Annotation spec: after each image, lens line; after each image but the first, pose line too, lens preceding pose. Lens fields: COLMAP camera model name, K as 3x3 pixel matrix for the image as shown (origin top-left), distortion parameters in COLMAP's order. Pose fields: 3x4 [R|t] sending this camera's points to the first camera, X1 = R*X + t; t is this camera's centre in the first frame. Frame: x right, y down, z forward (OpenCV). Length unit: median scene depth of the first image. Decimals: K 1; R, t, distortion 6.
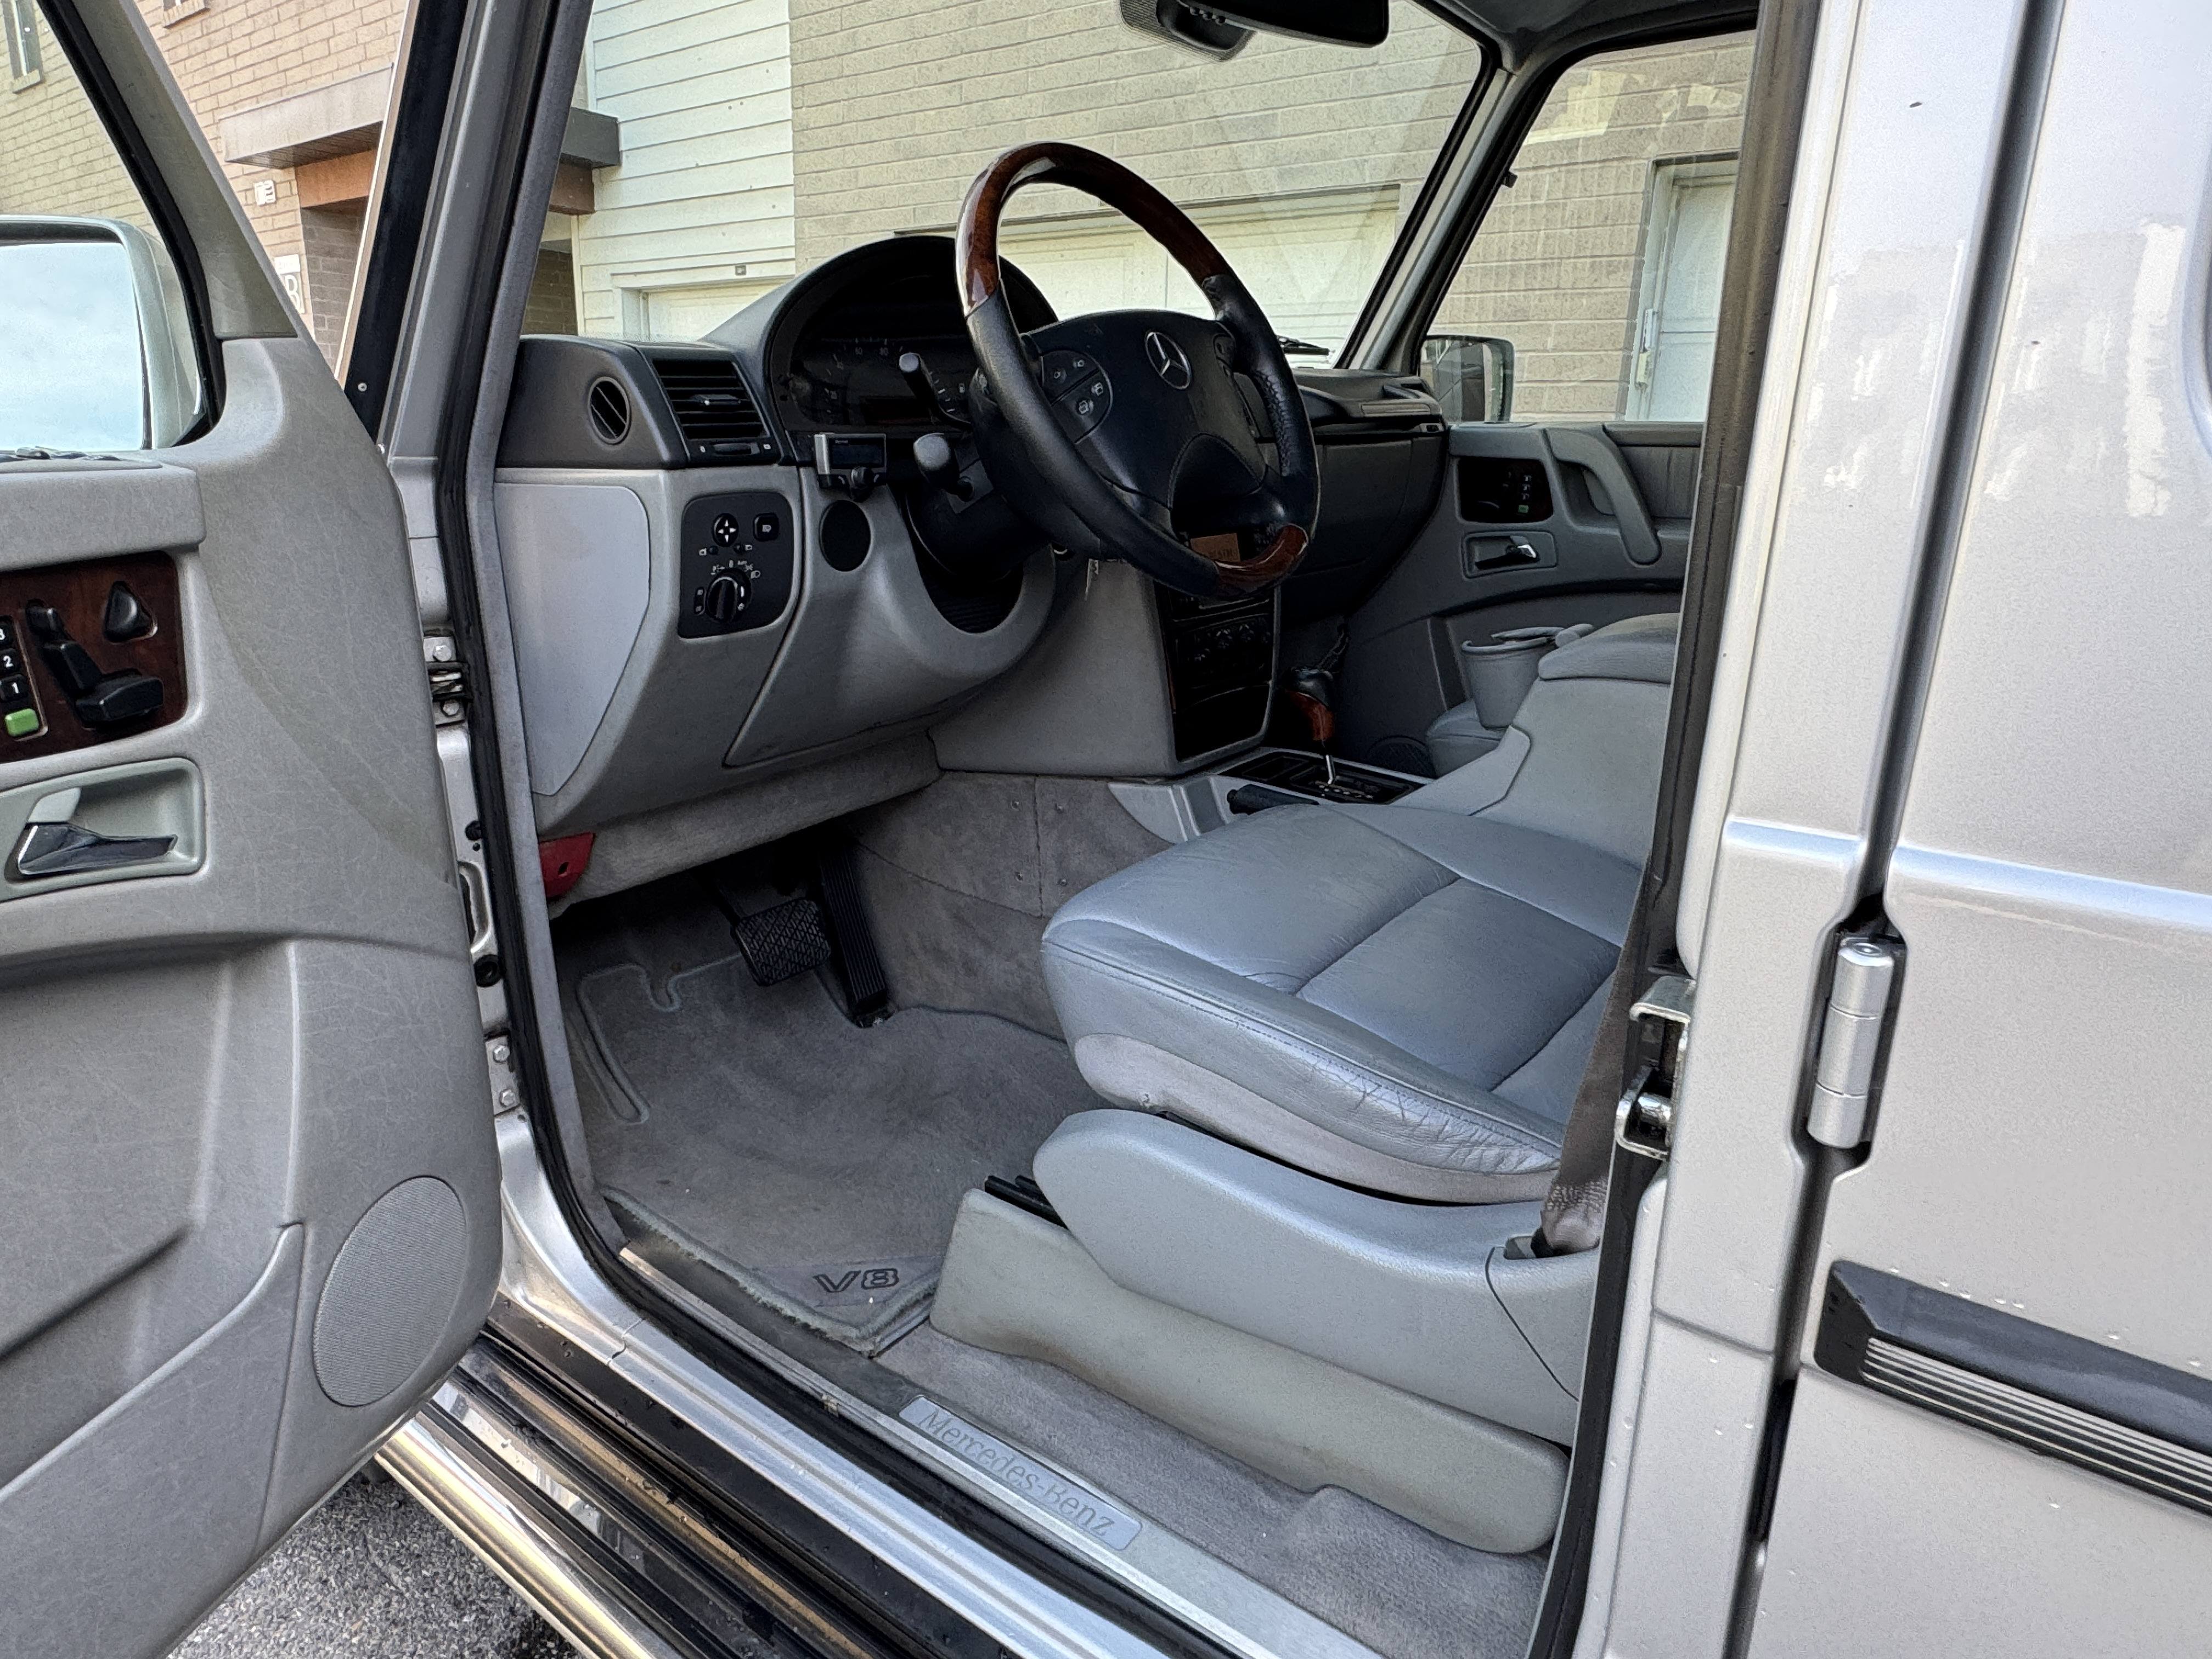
lens RADIAL K [[1323.9, 0, 1085.3], [0, 1323.9, 816.3], [0, 0, 1]] dist [-0.003635, 0.000493]
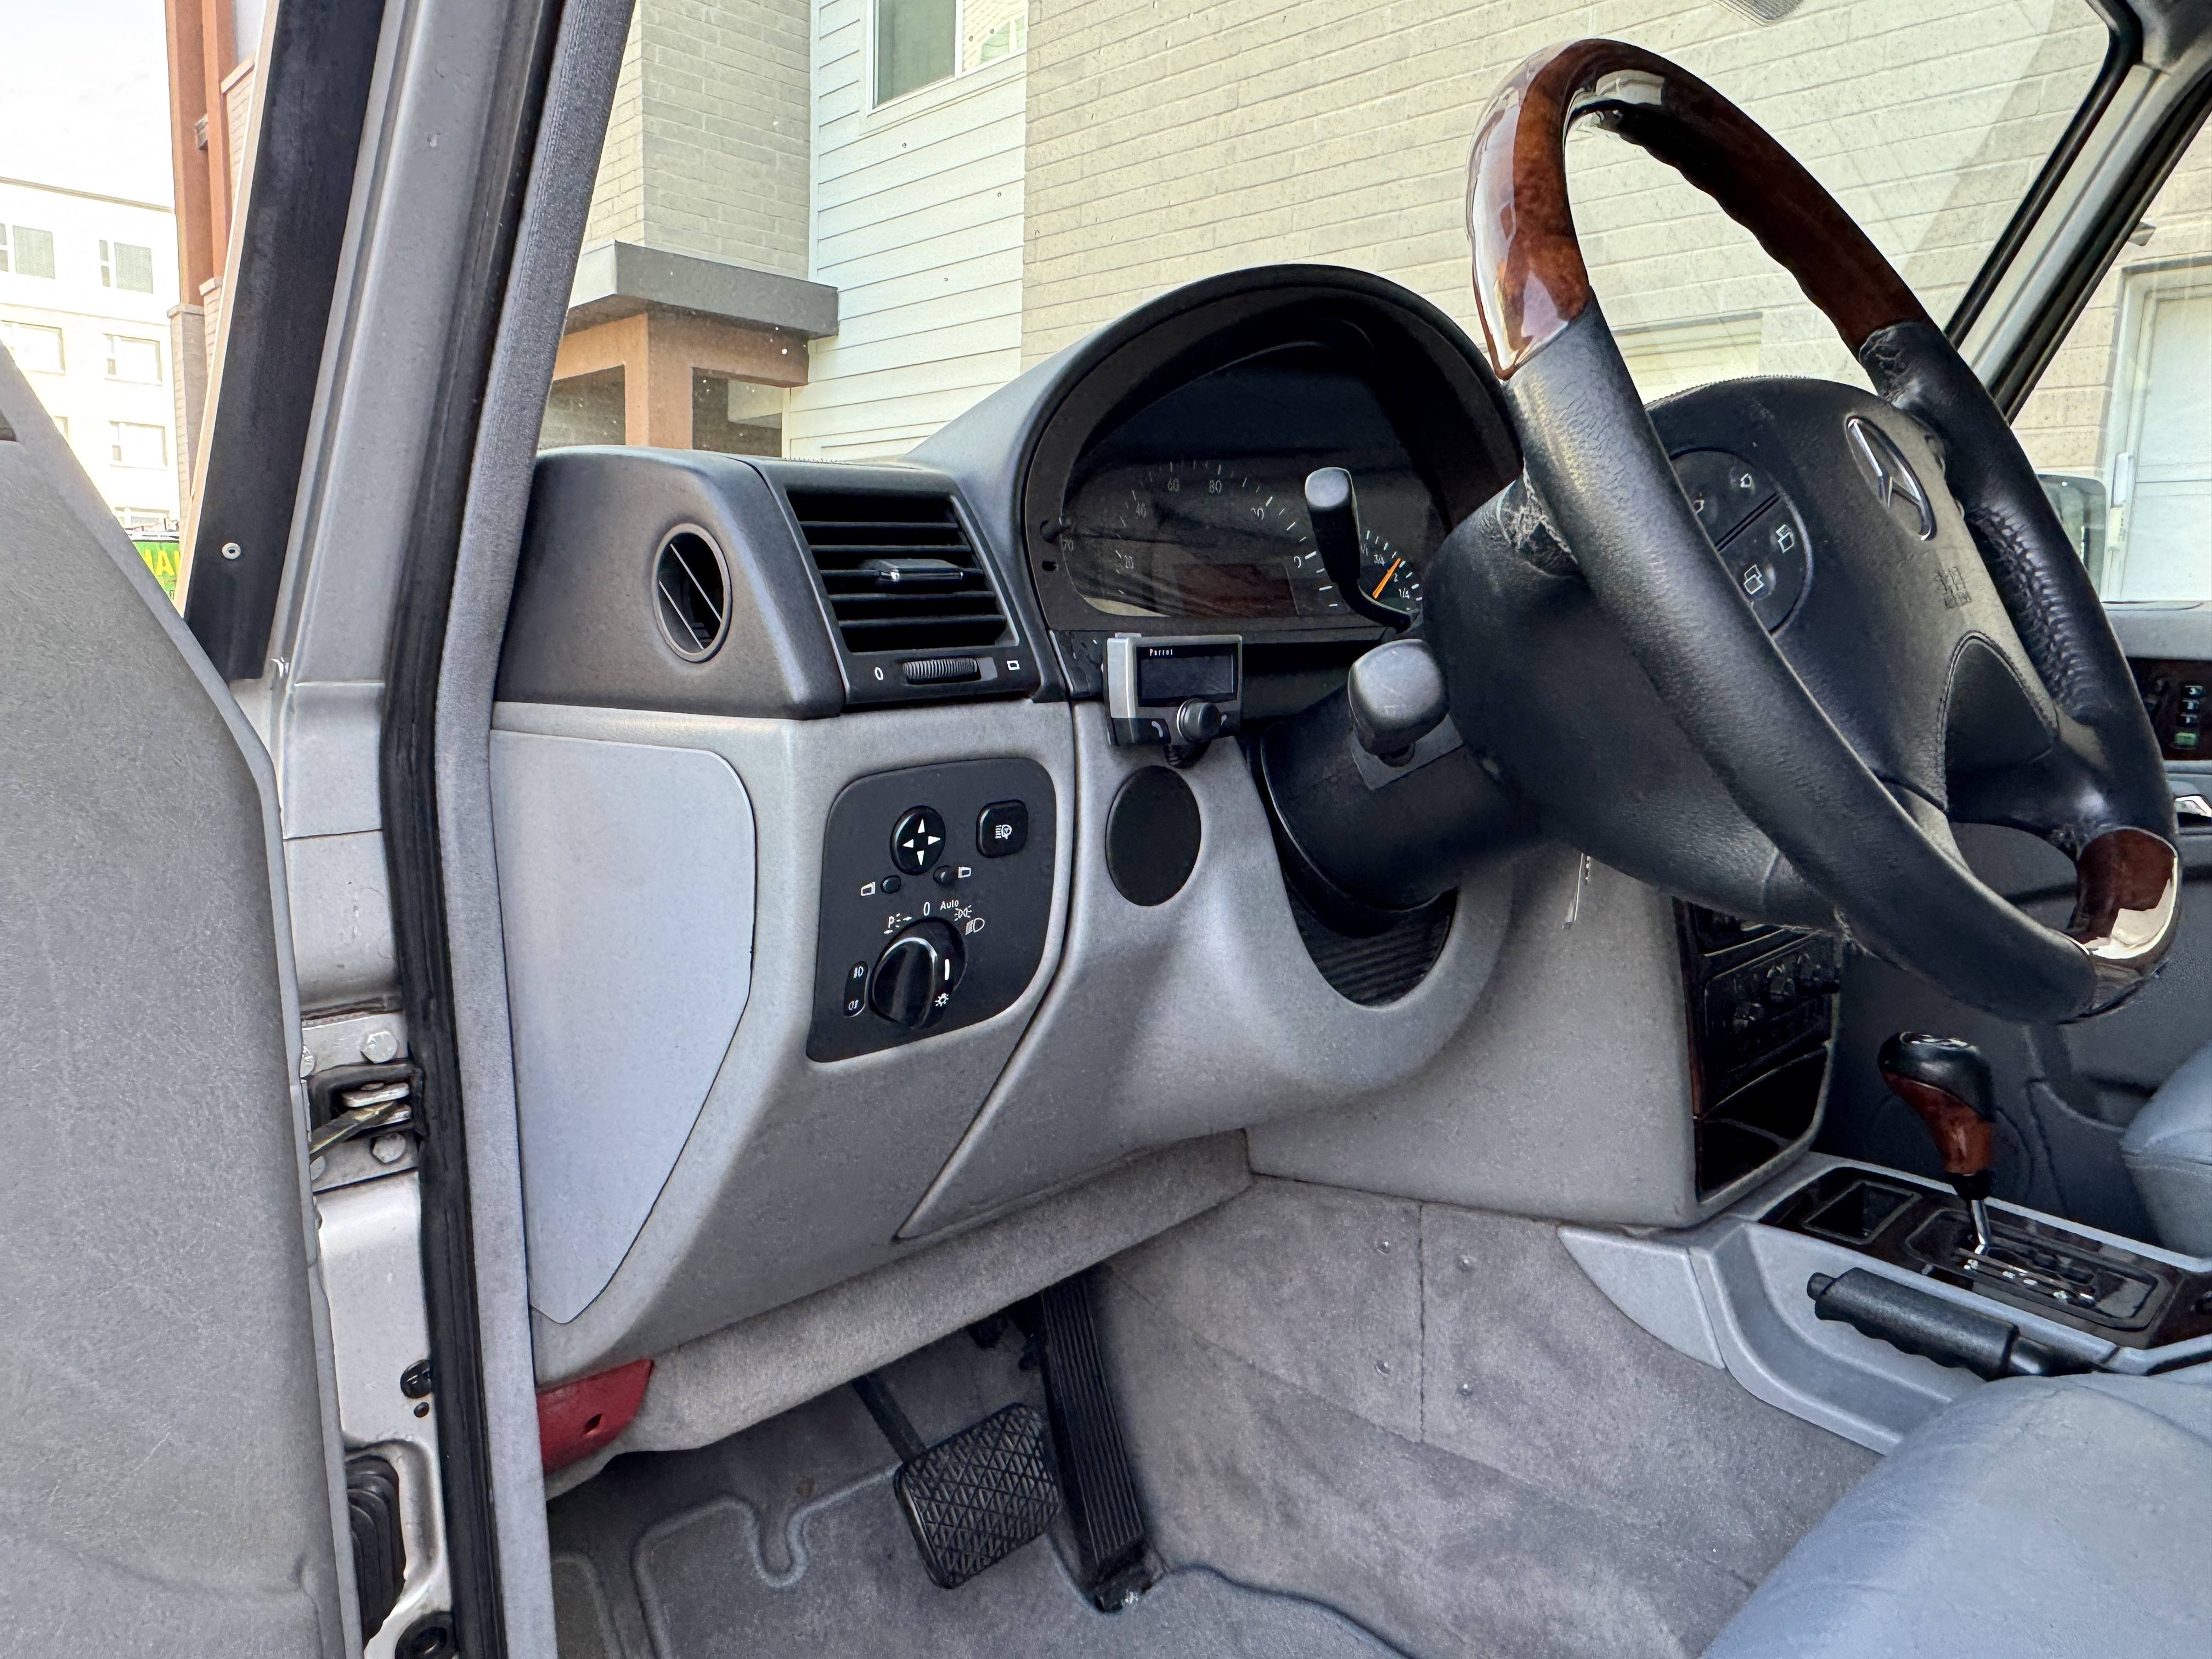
lens RADIAL K [[1477.4, 0, 1080.1], [0, 1477.4, 838.1], [0, 0, 1]] dist [-0.003347, -0.000572]
pose [[0.987638, 0.020372, -0.155423, -0.122866], [-0.040314, 0.991178, -0.126255, -0.140035], [0.151480, 0.130960, 0.979747, 0.453977]]
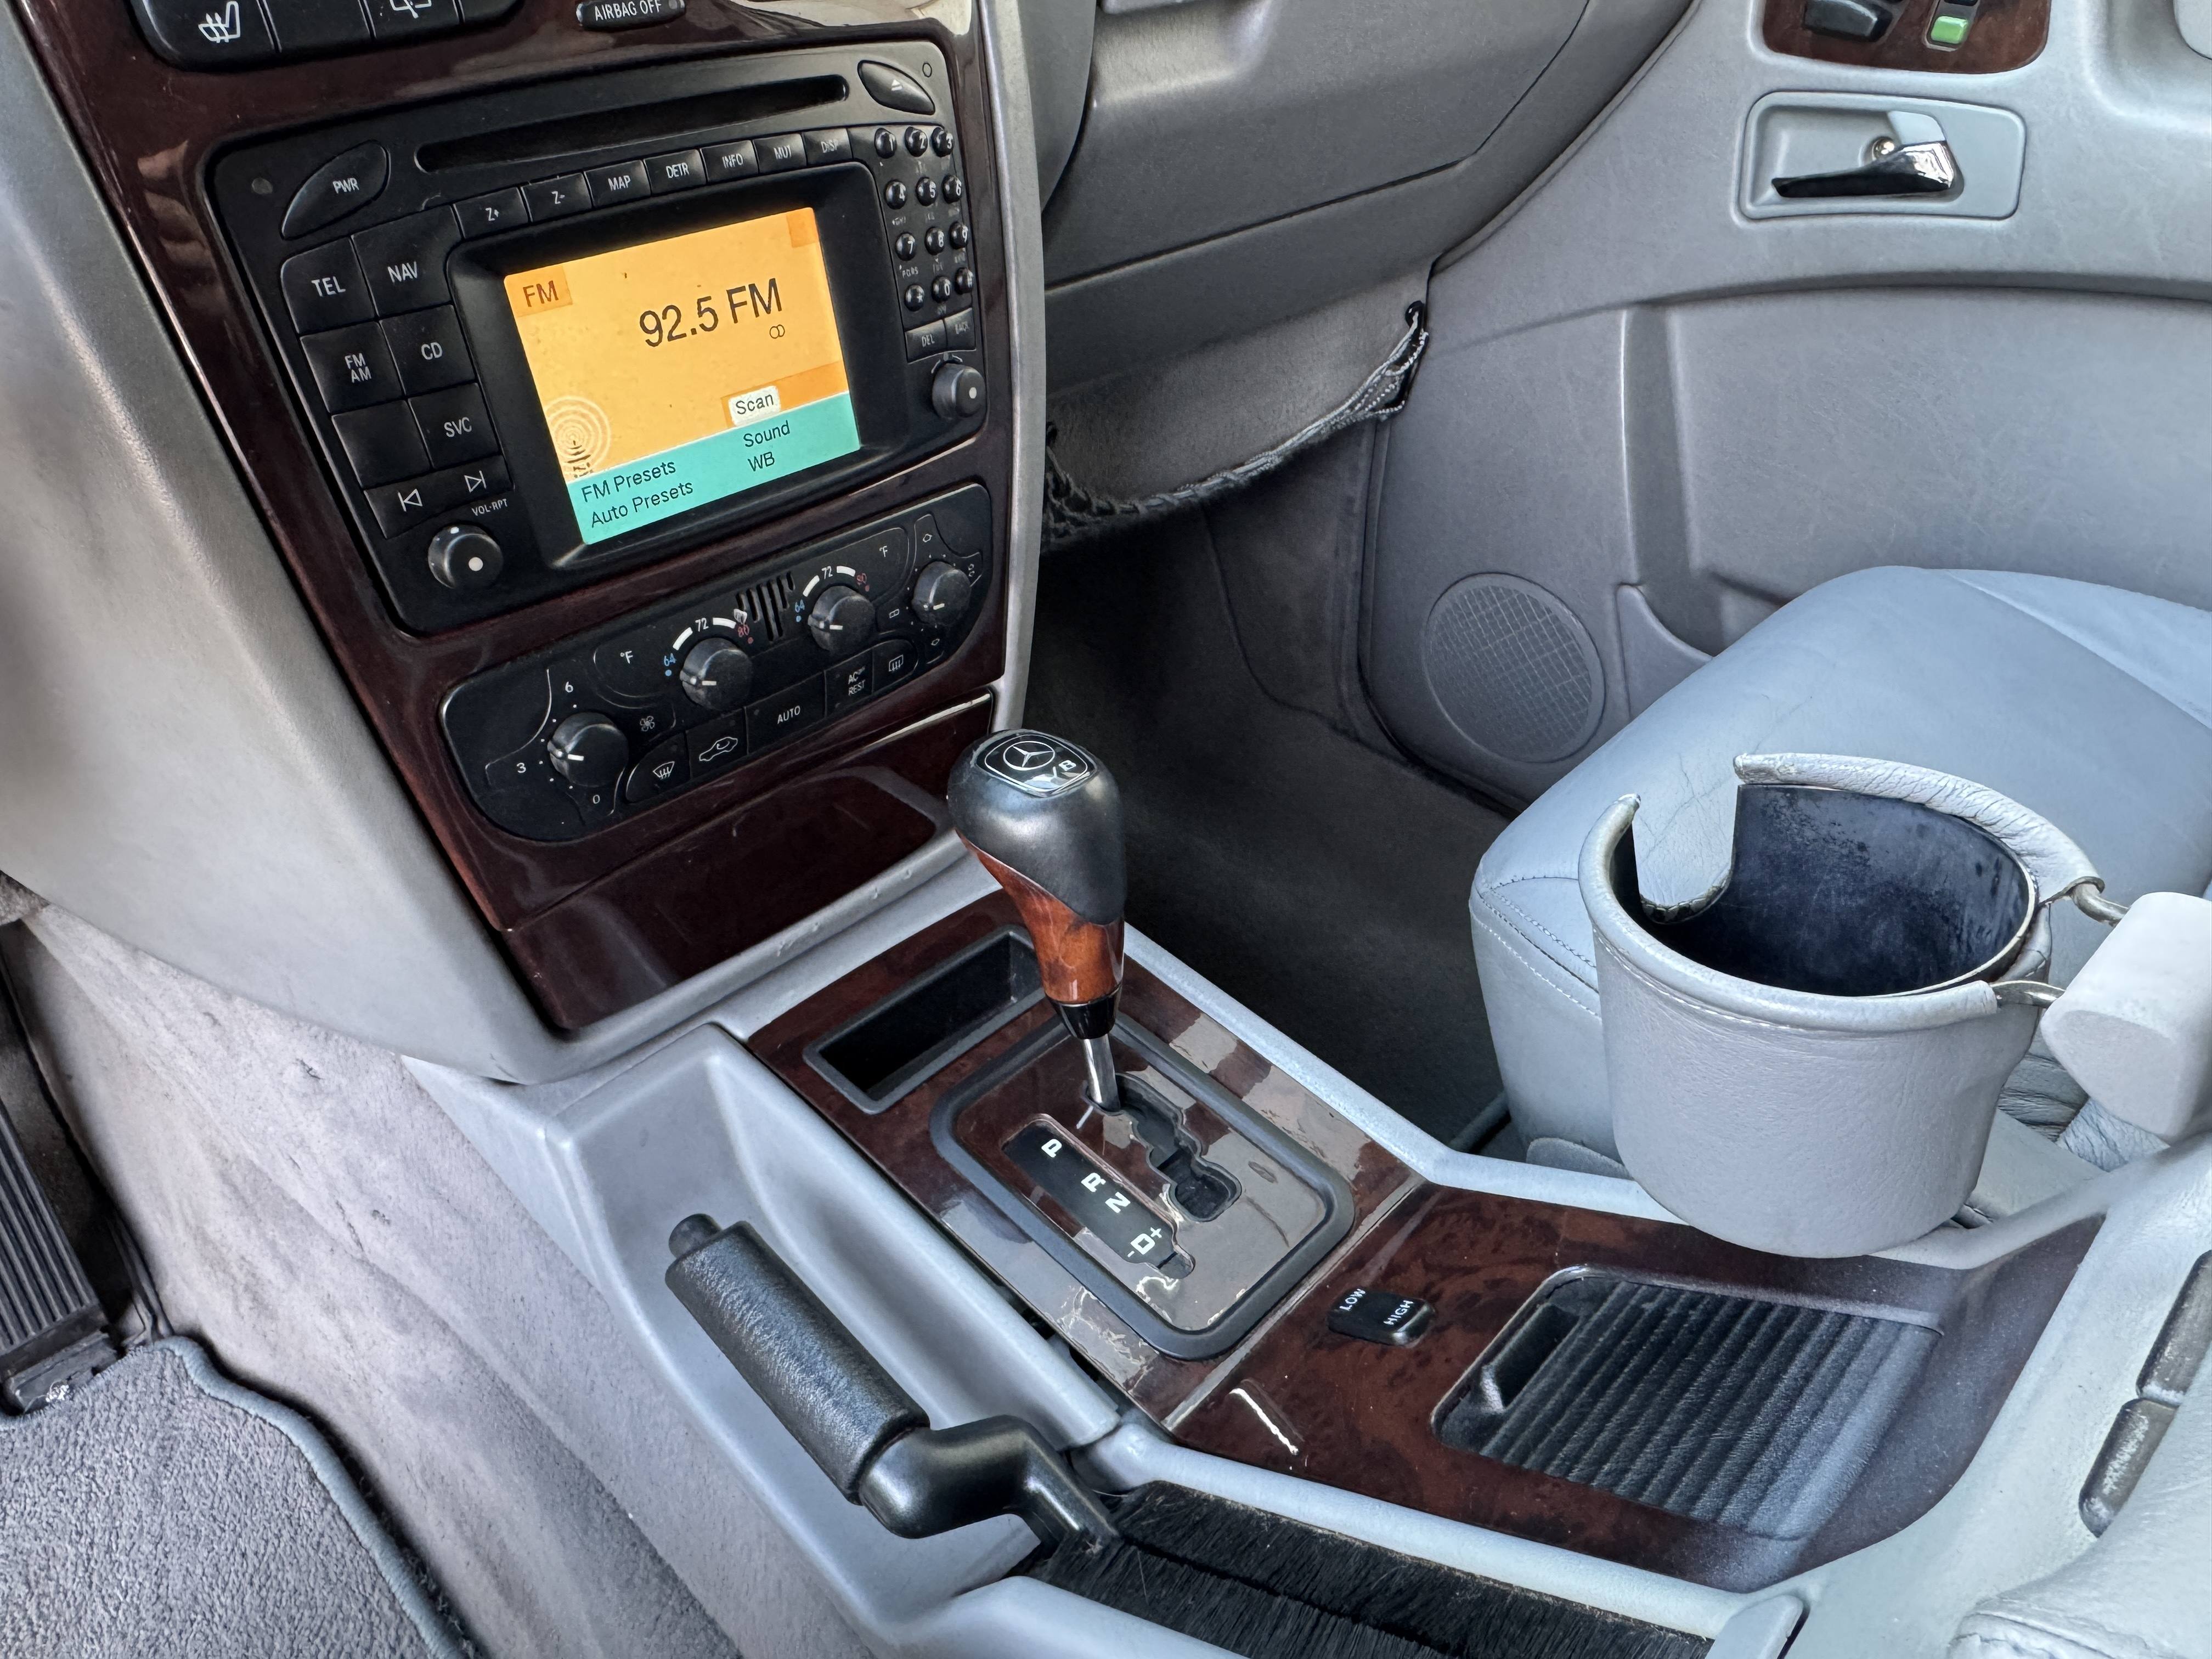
lens RADIAL K [[1473.5, 0, 1050.6], [0, 1473.5, 826.4], [0, 0, 1]] dist [-0.006276, 0.004539]
pose [[0.990335, 0.086876, -0.108120, 0.283105], [-0.045131, 0.938951, 0.341078, -0.279429], [0.131151, -0.332902, 0.933796, 0.965709]]
